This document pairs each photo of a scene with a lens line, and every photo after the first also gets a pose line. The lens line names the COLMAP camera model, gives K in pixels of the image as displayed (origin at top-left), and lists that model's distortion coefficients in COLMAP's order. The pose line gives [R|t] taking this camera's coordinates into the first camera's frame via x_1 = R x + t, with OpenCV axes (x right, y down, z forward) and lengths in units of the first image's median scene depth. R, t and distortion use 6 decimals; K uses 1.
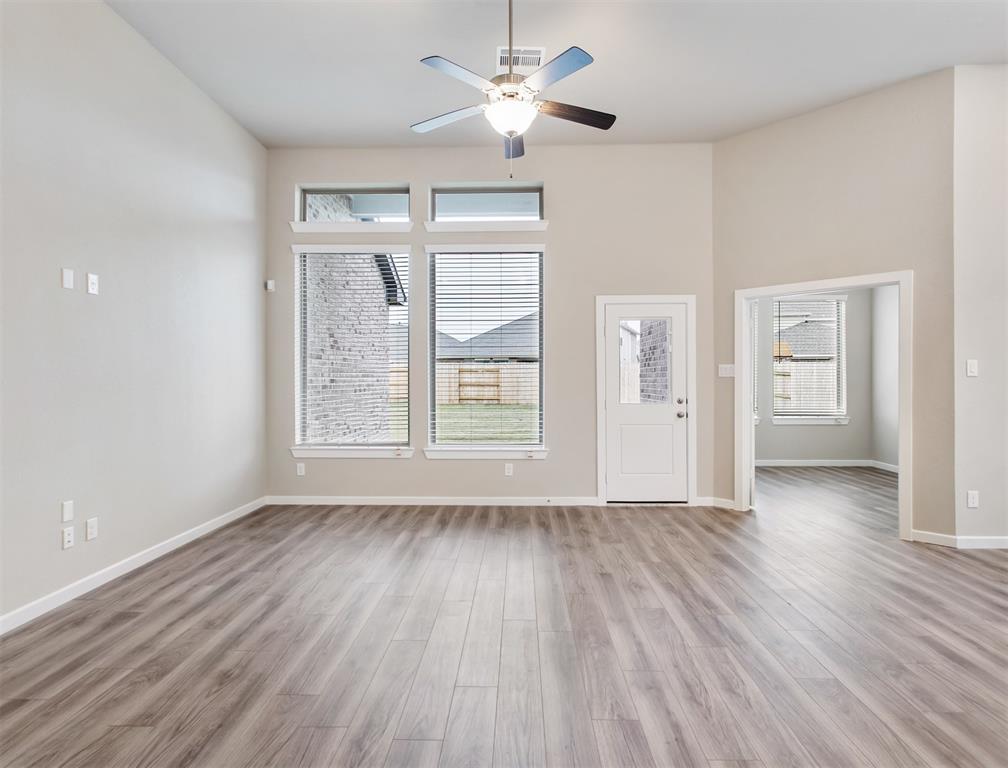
lens RADIAL K [[550.0, 0, 506.6], [0, 550.0, 379.1], [0, 0, 1]] dist [0.001825, 0.003183]
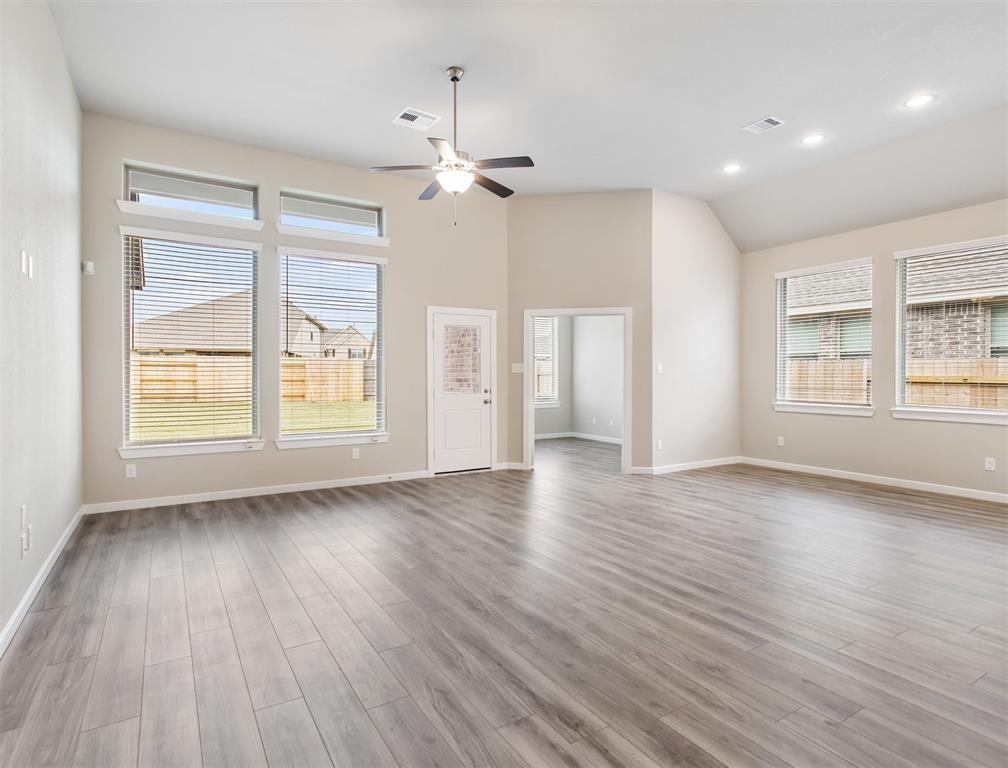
lens RADIAL K [[550.0, 0, 506.6], [0, 550.0, 379.1], [0, 0, 1]] dist [0.001825, 0.003183]
pose [[0.833933, -0.002241, 0.551860, -0.365139], [-0.002425, 0.999967, 0.007726, 0.001330], [-0.551860, -0.007781, 0.833901, -0.116747]]
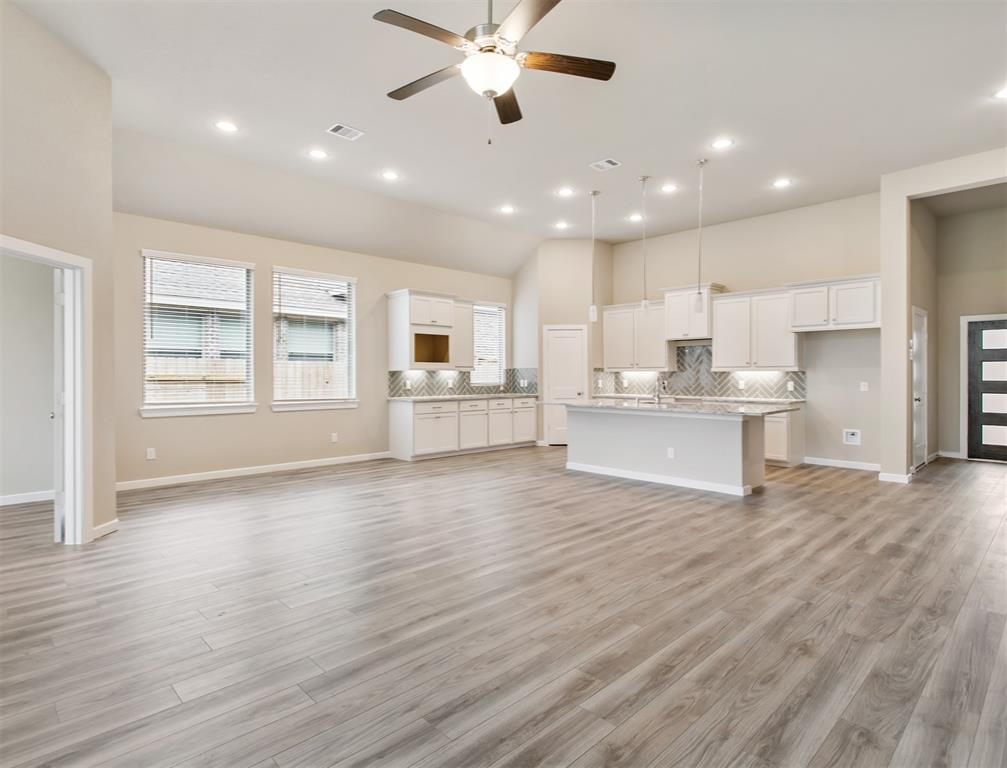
lens RADIAL K [[549.5, 0, 506.1], [0, 549.5, 379.1], [0, 0, 1]] dist [0.001825, 0.003183]
pose [[-0.717756, -0.005823, 0.696270, -0.358380], [-0.000335, 0.999968, 0.008018, 0.002368], [-0.696294, 0.005521, -0.717735, 0.928683]]
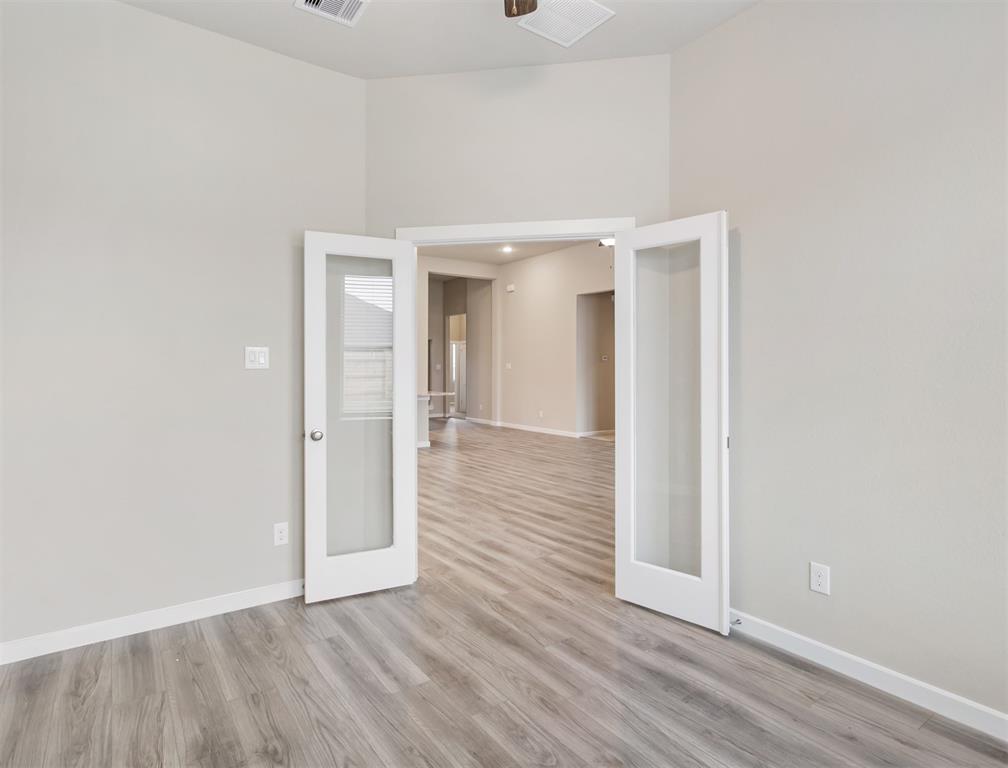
lens RADIAL K [[550.0, 0, 506.6], [0, 550.0, 379.1], [0, 0, 1]] dist [0.001825, 0.003183]
pose [[-0.796385, 0.008369, -0.604733, 0.856298], [-0.002050, 0.999861, 0.016538, -0.000386], [0.604787, 0.014411, -0.796257, 1.343423]]
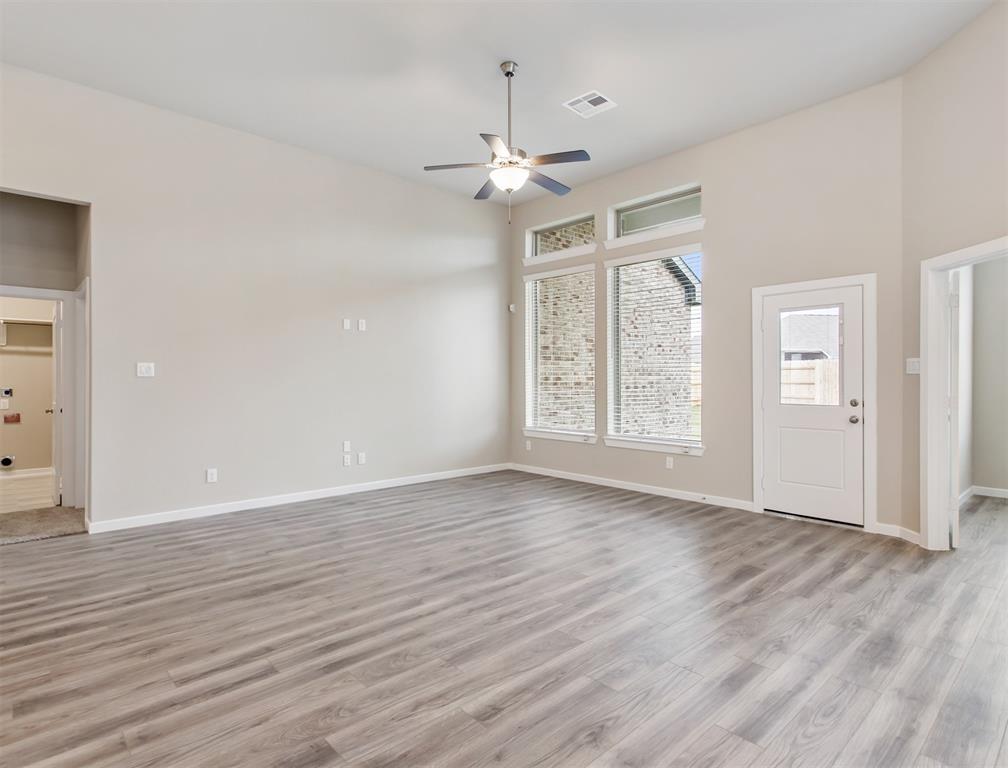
lens RADIAL K [[550.0, 0, 506.6], [0, 550.0, 379.1], [0, 0, 1]] dist [0.001825, 0.003183]
pose [[0.696757, 0.001840, -0.717305, 0.546433], [0.000505, 0.999995, 0.003056, 0.000715], [0.717307, -0.002492, 0.696752, 0.043083]]
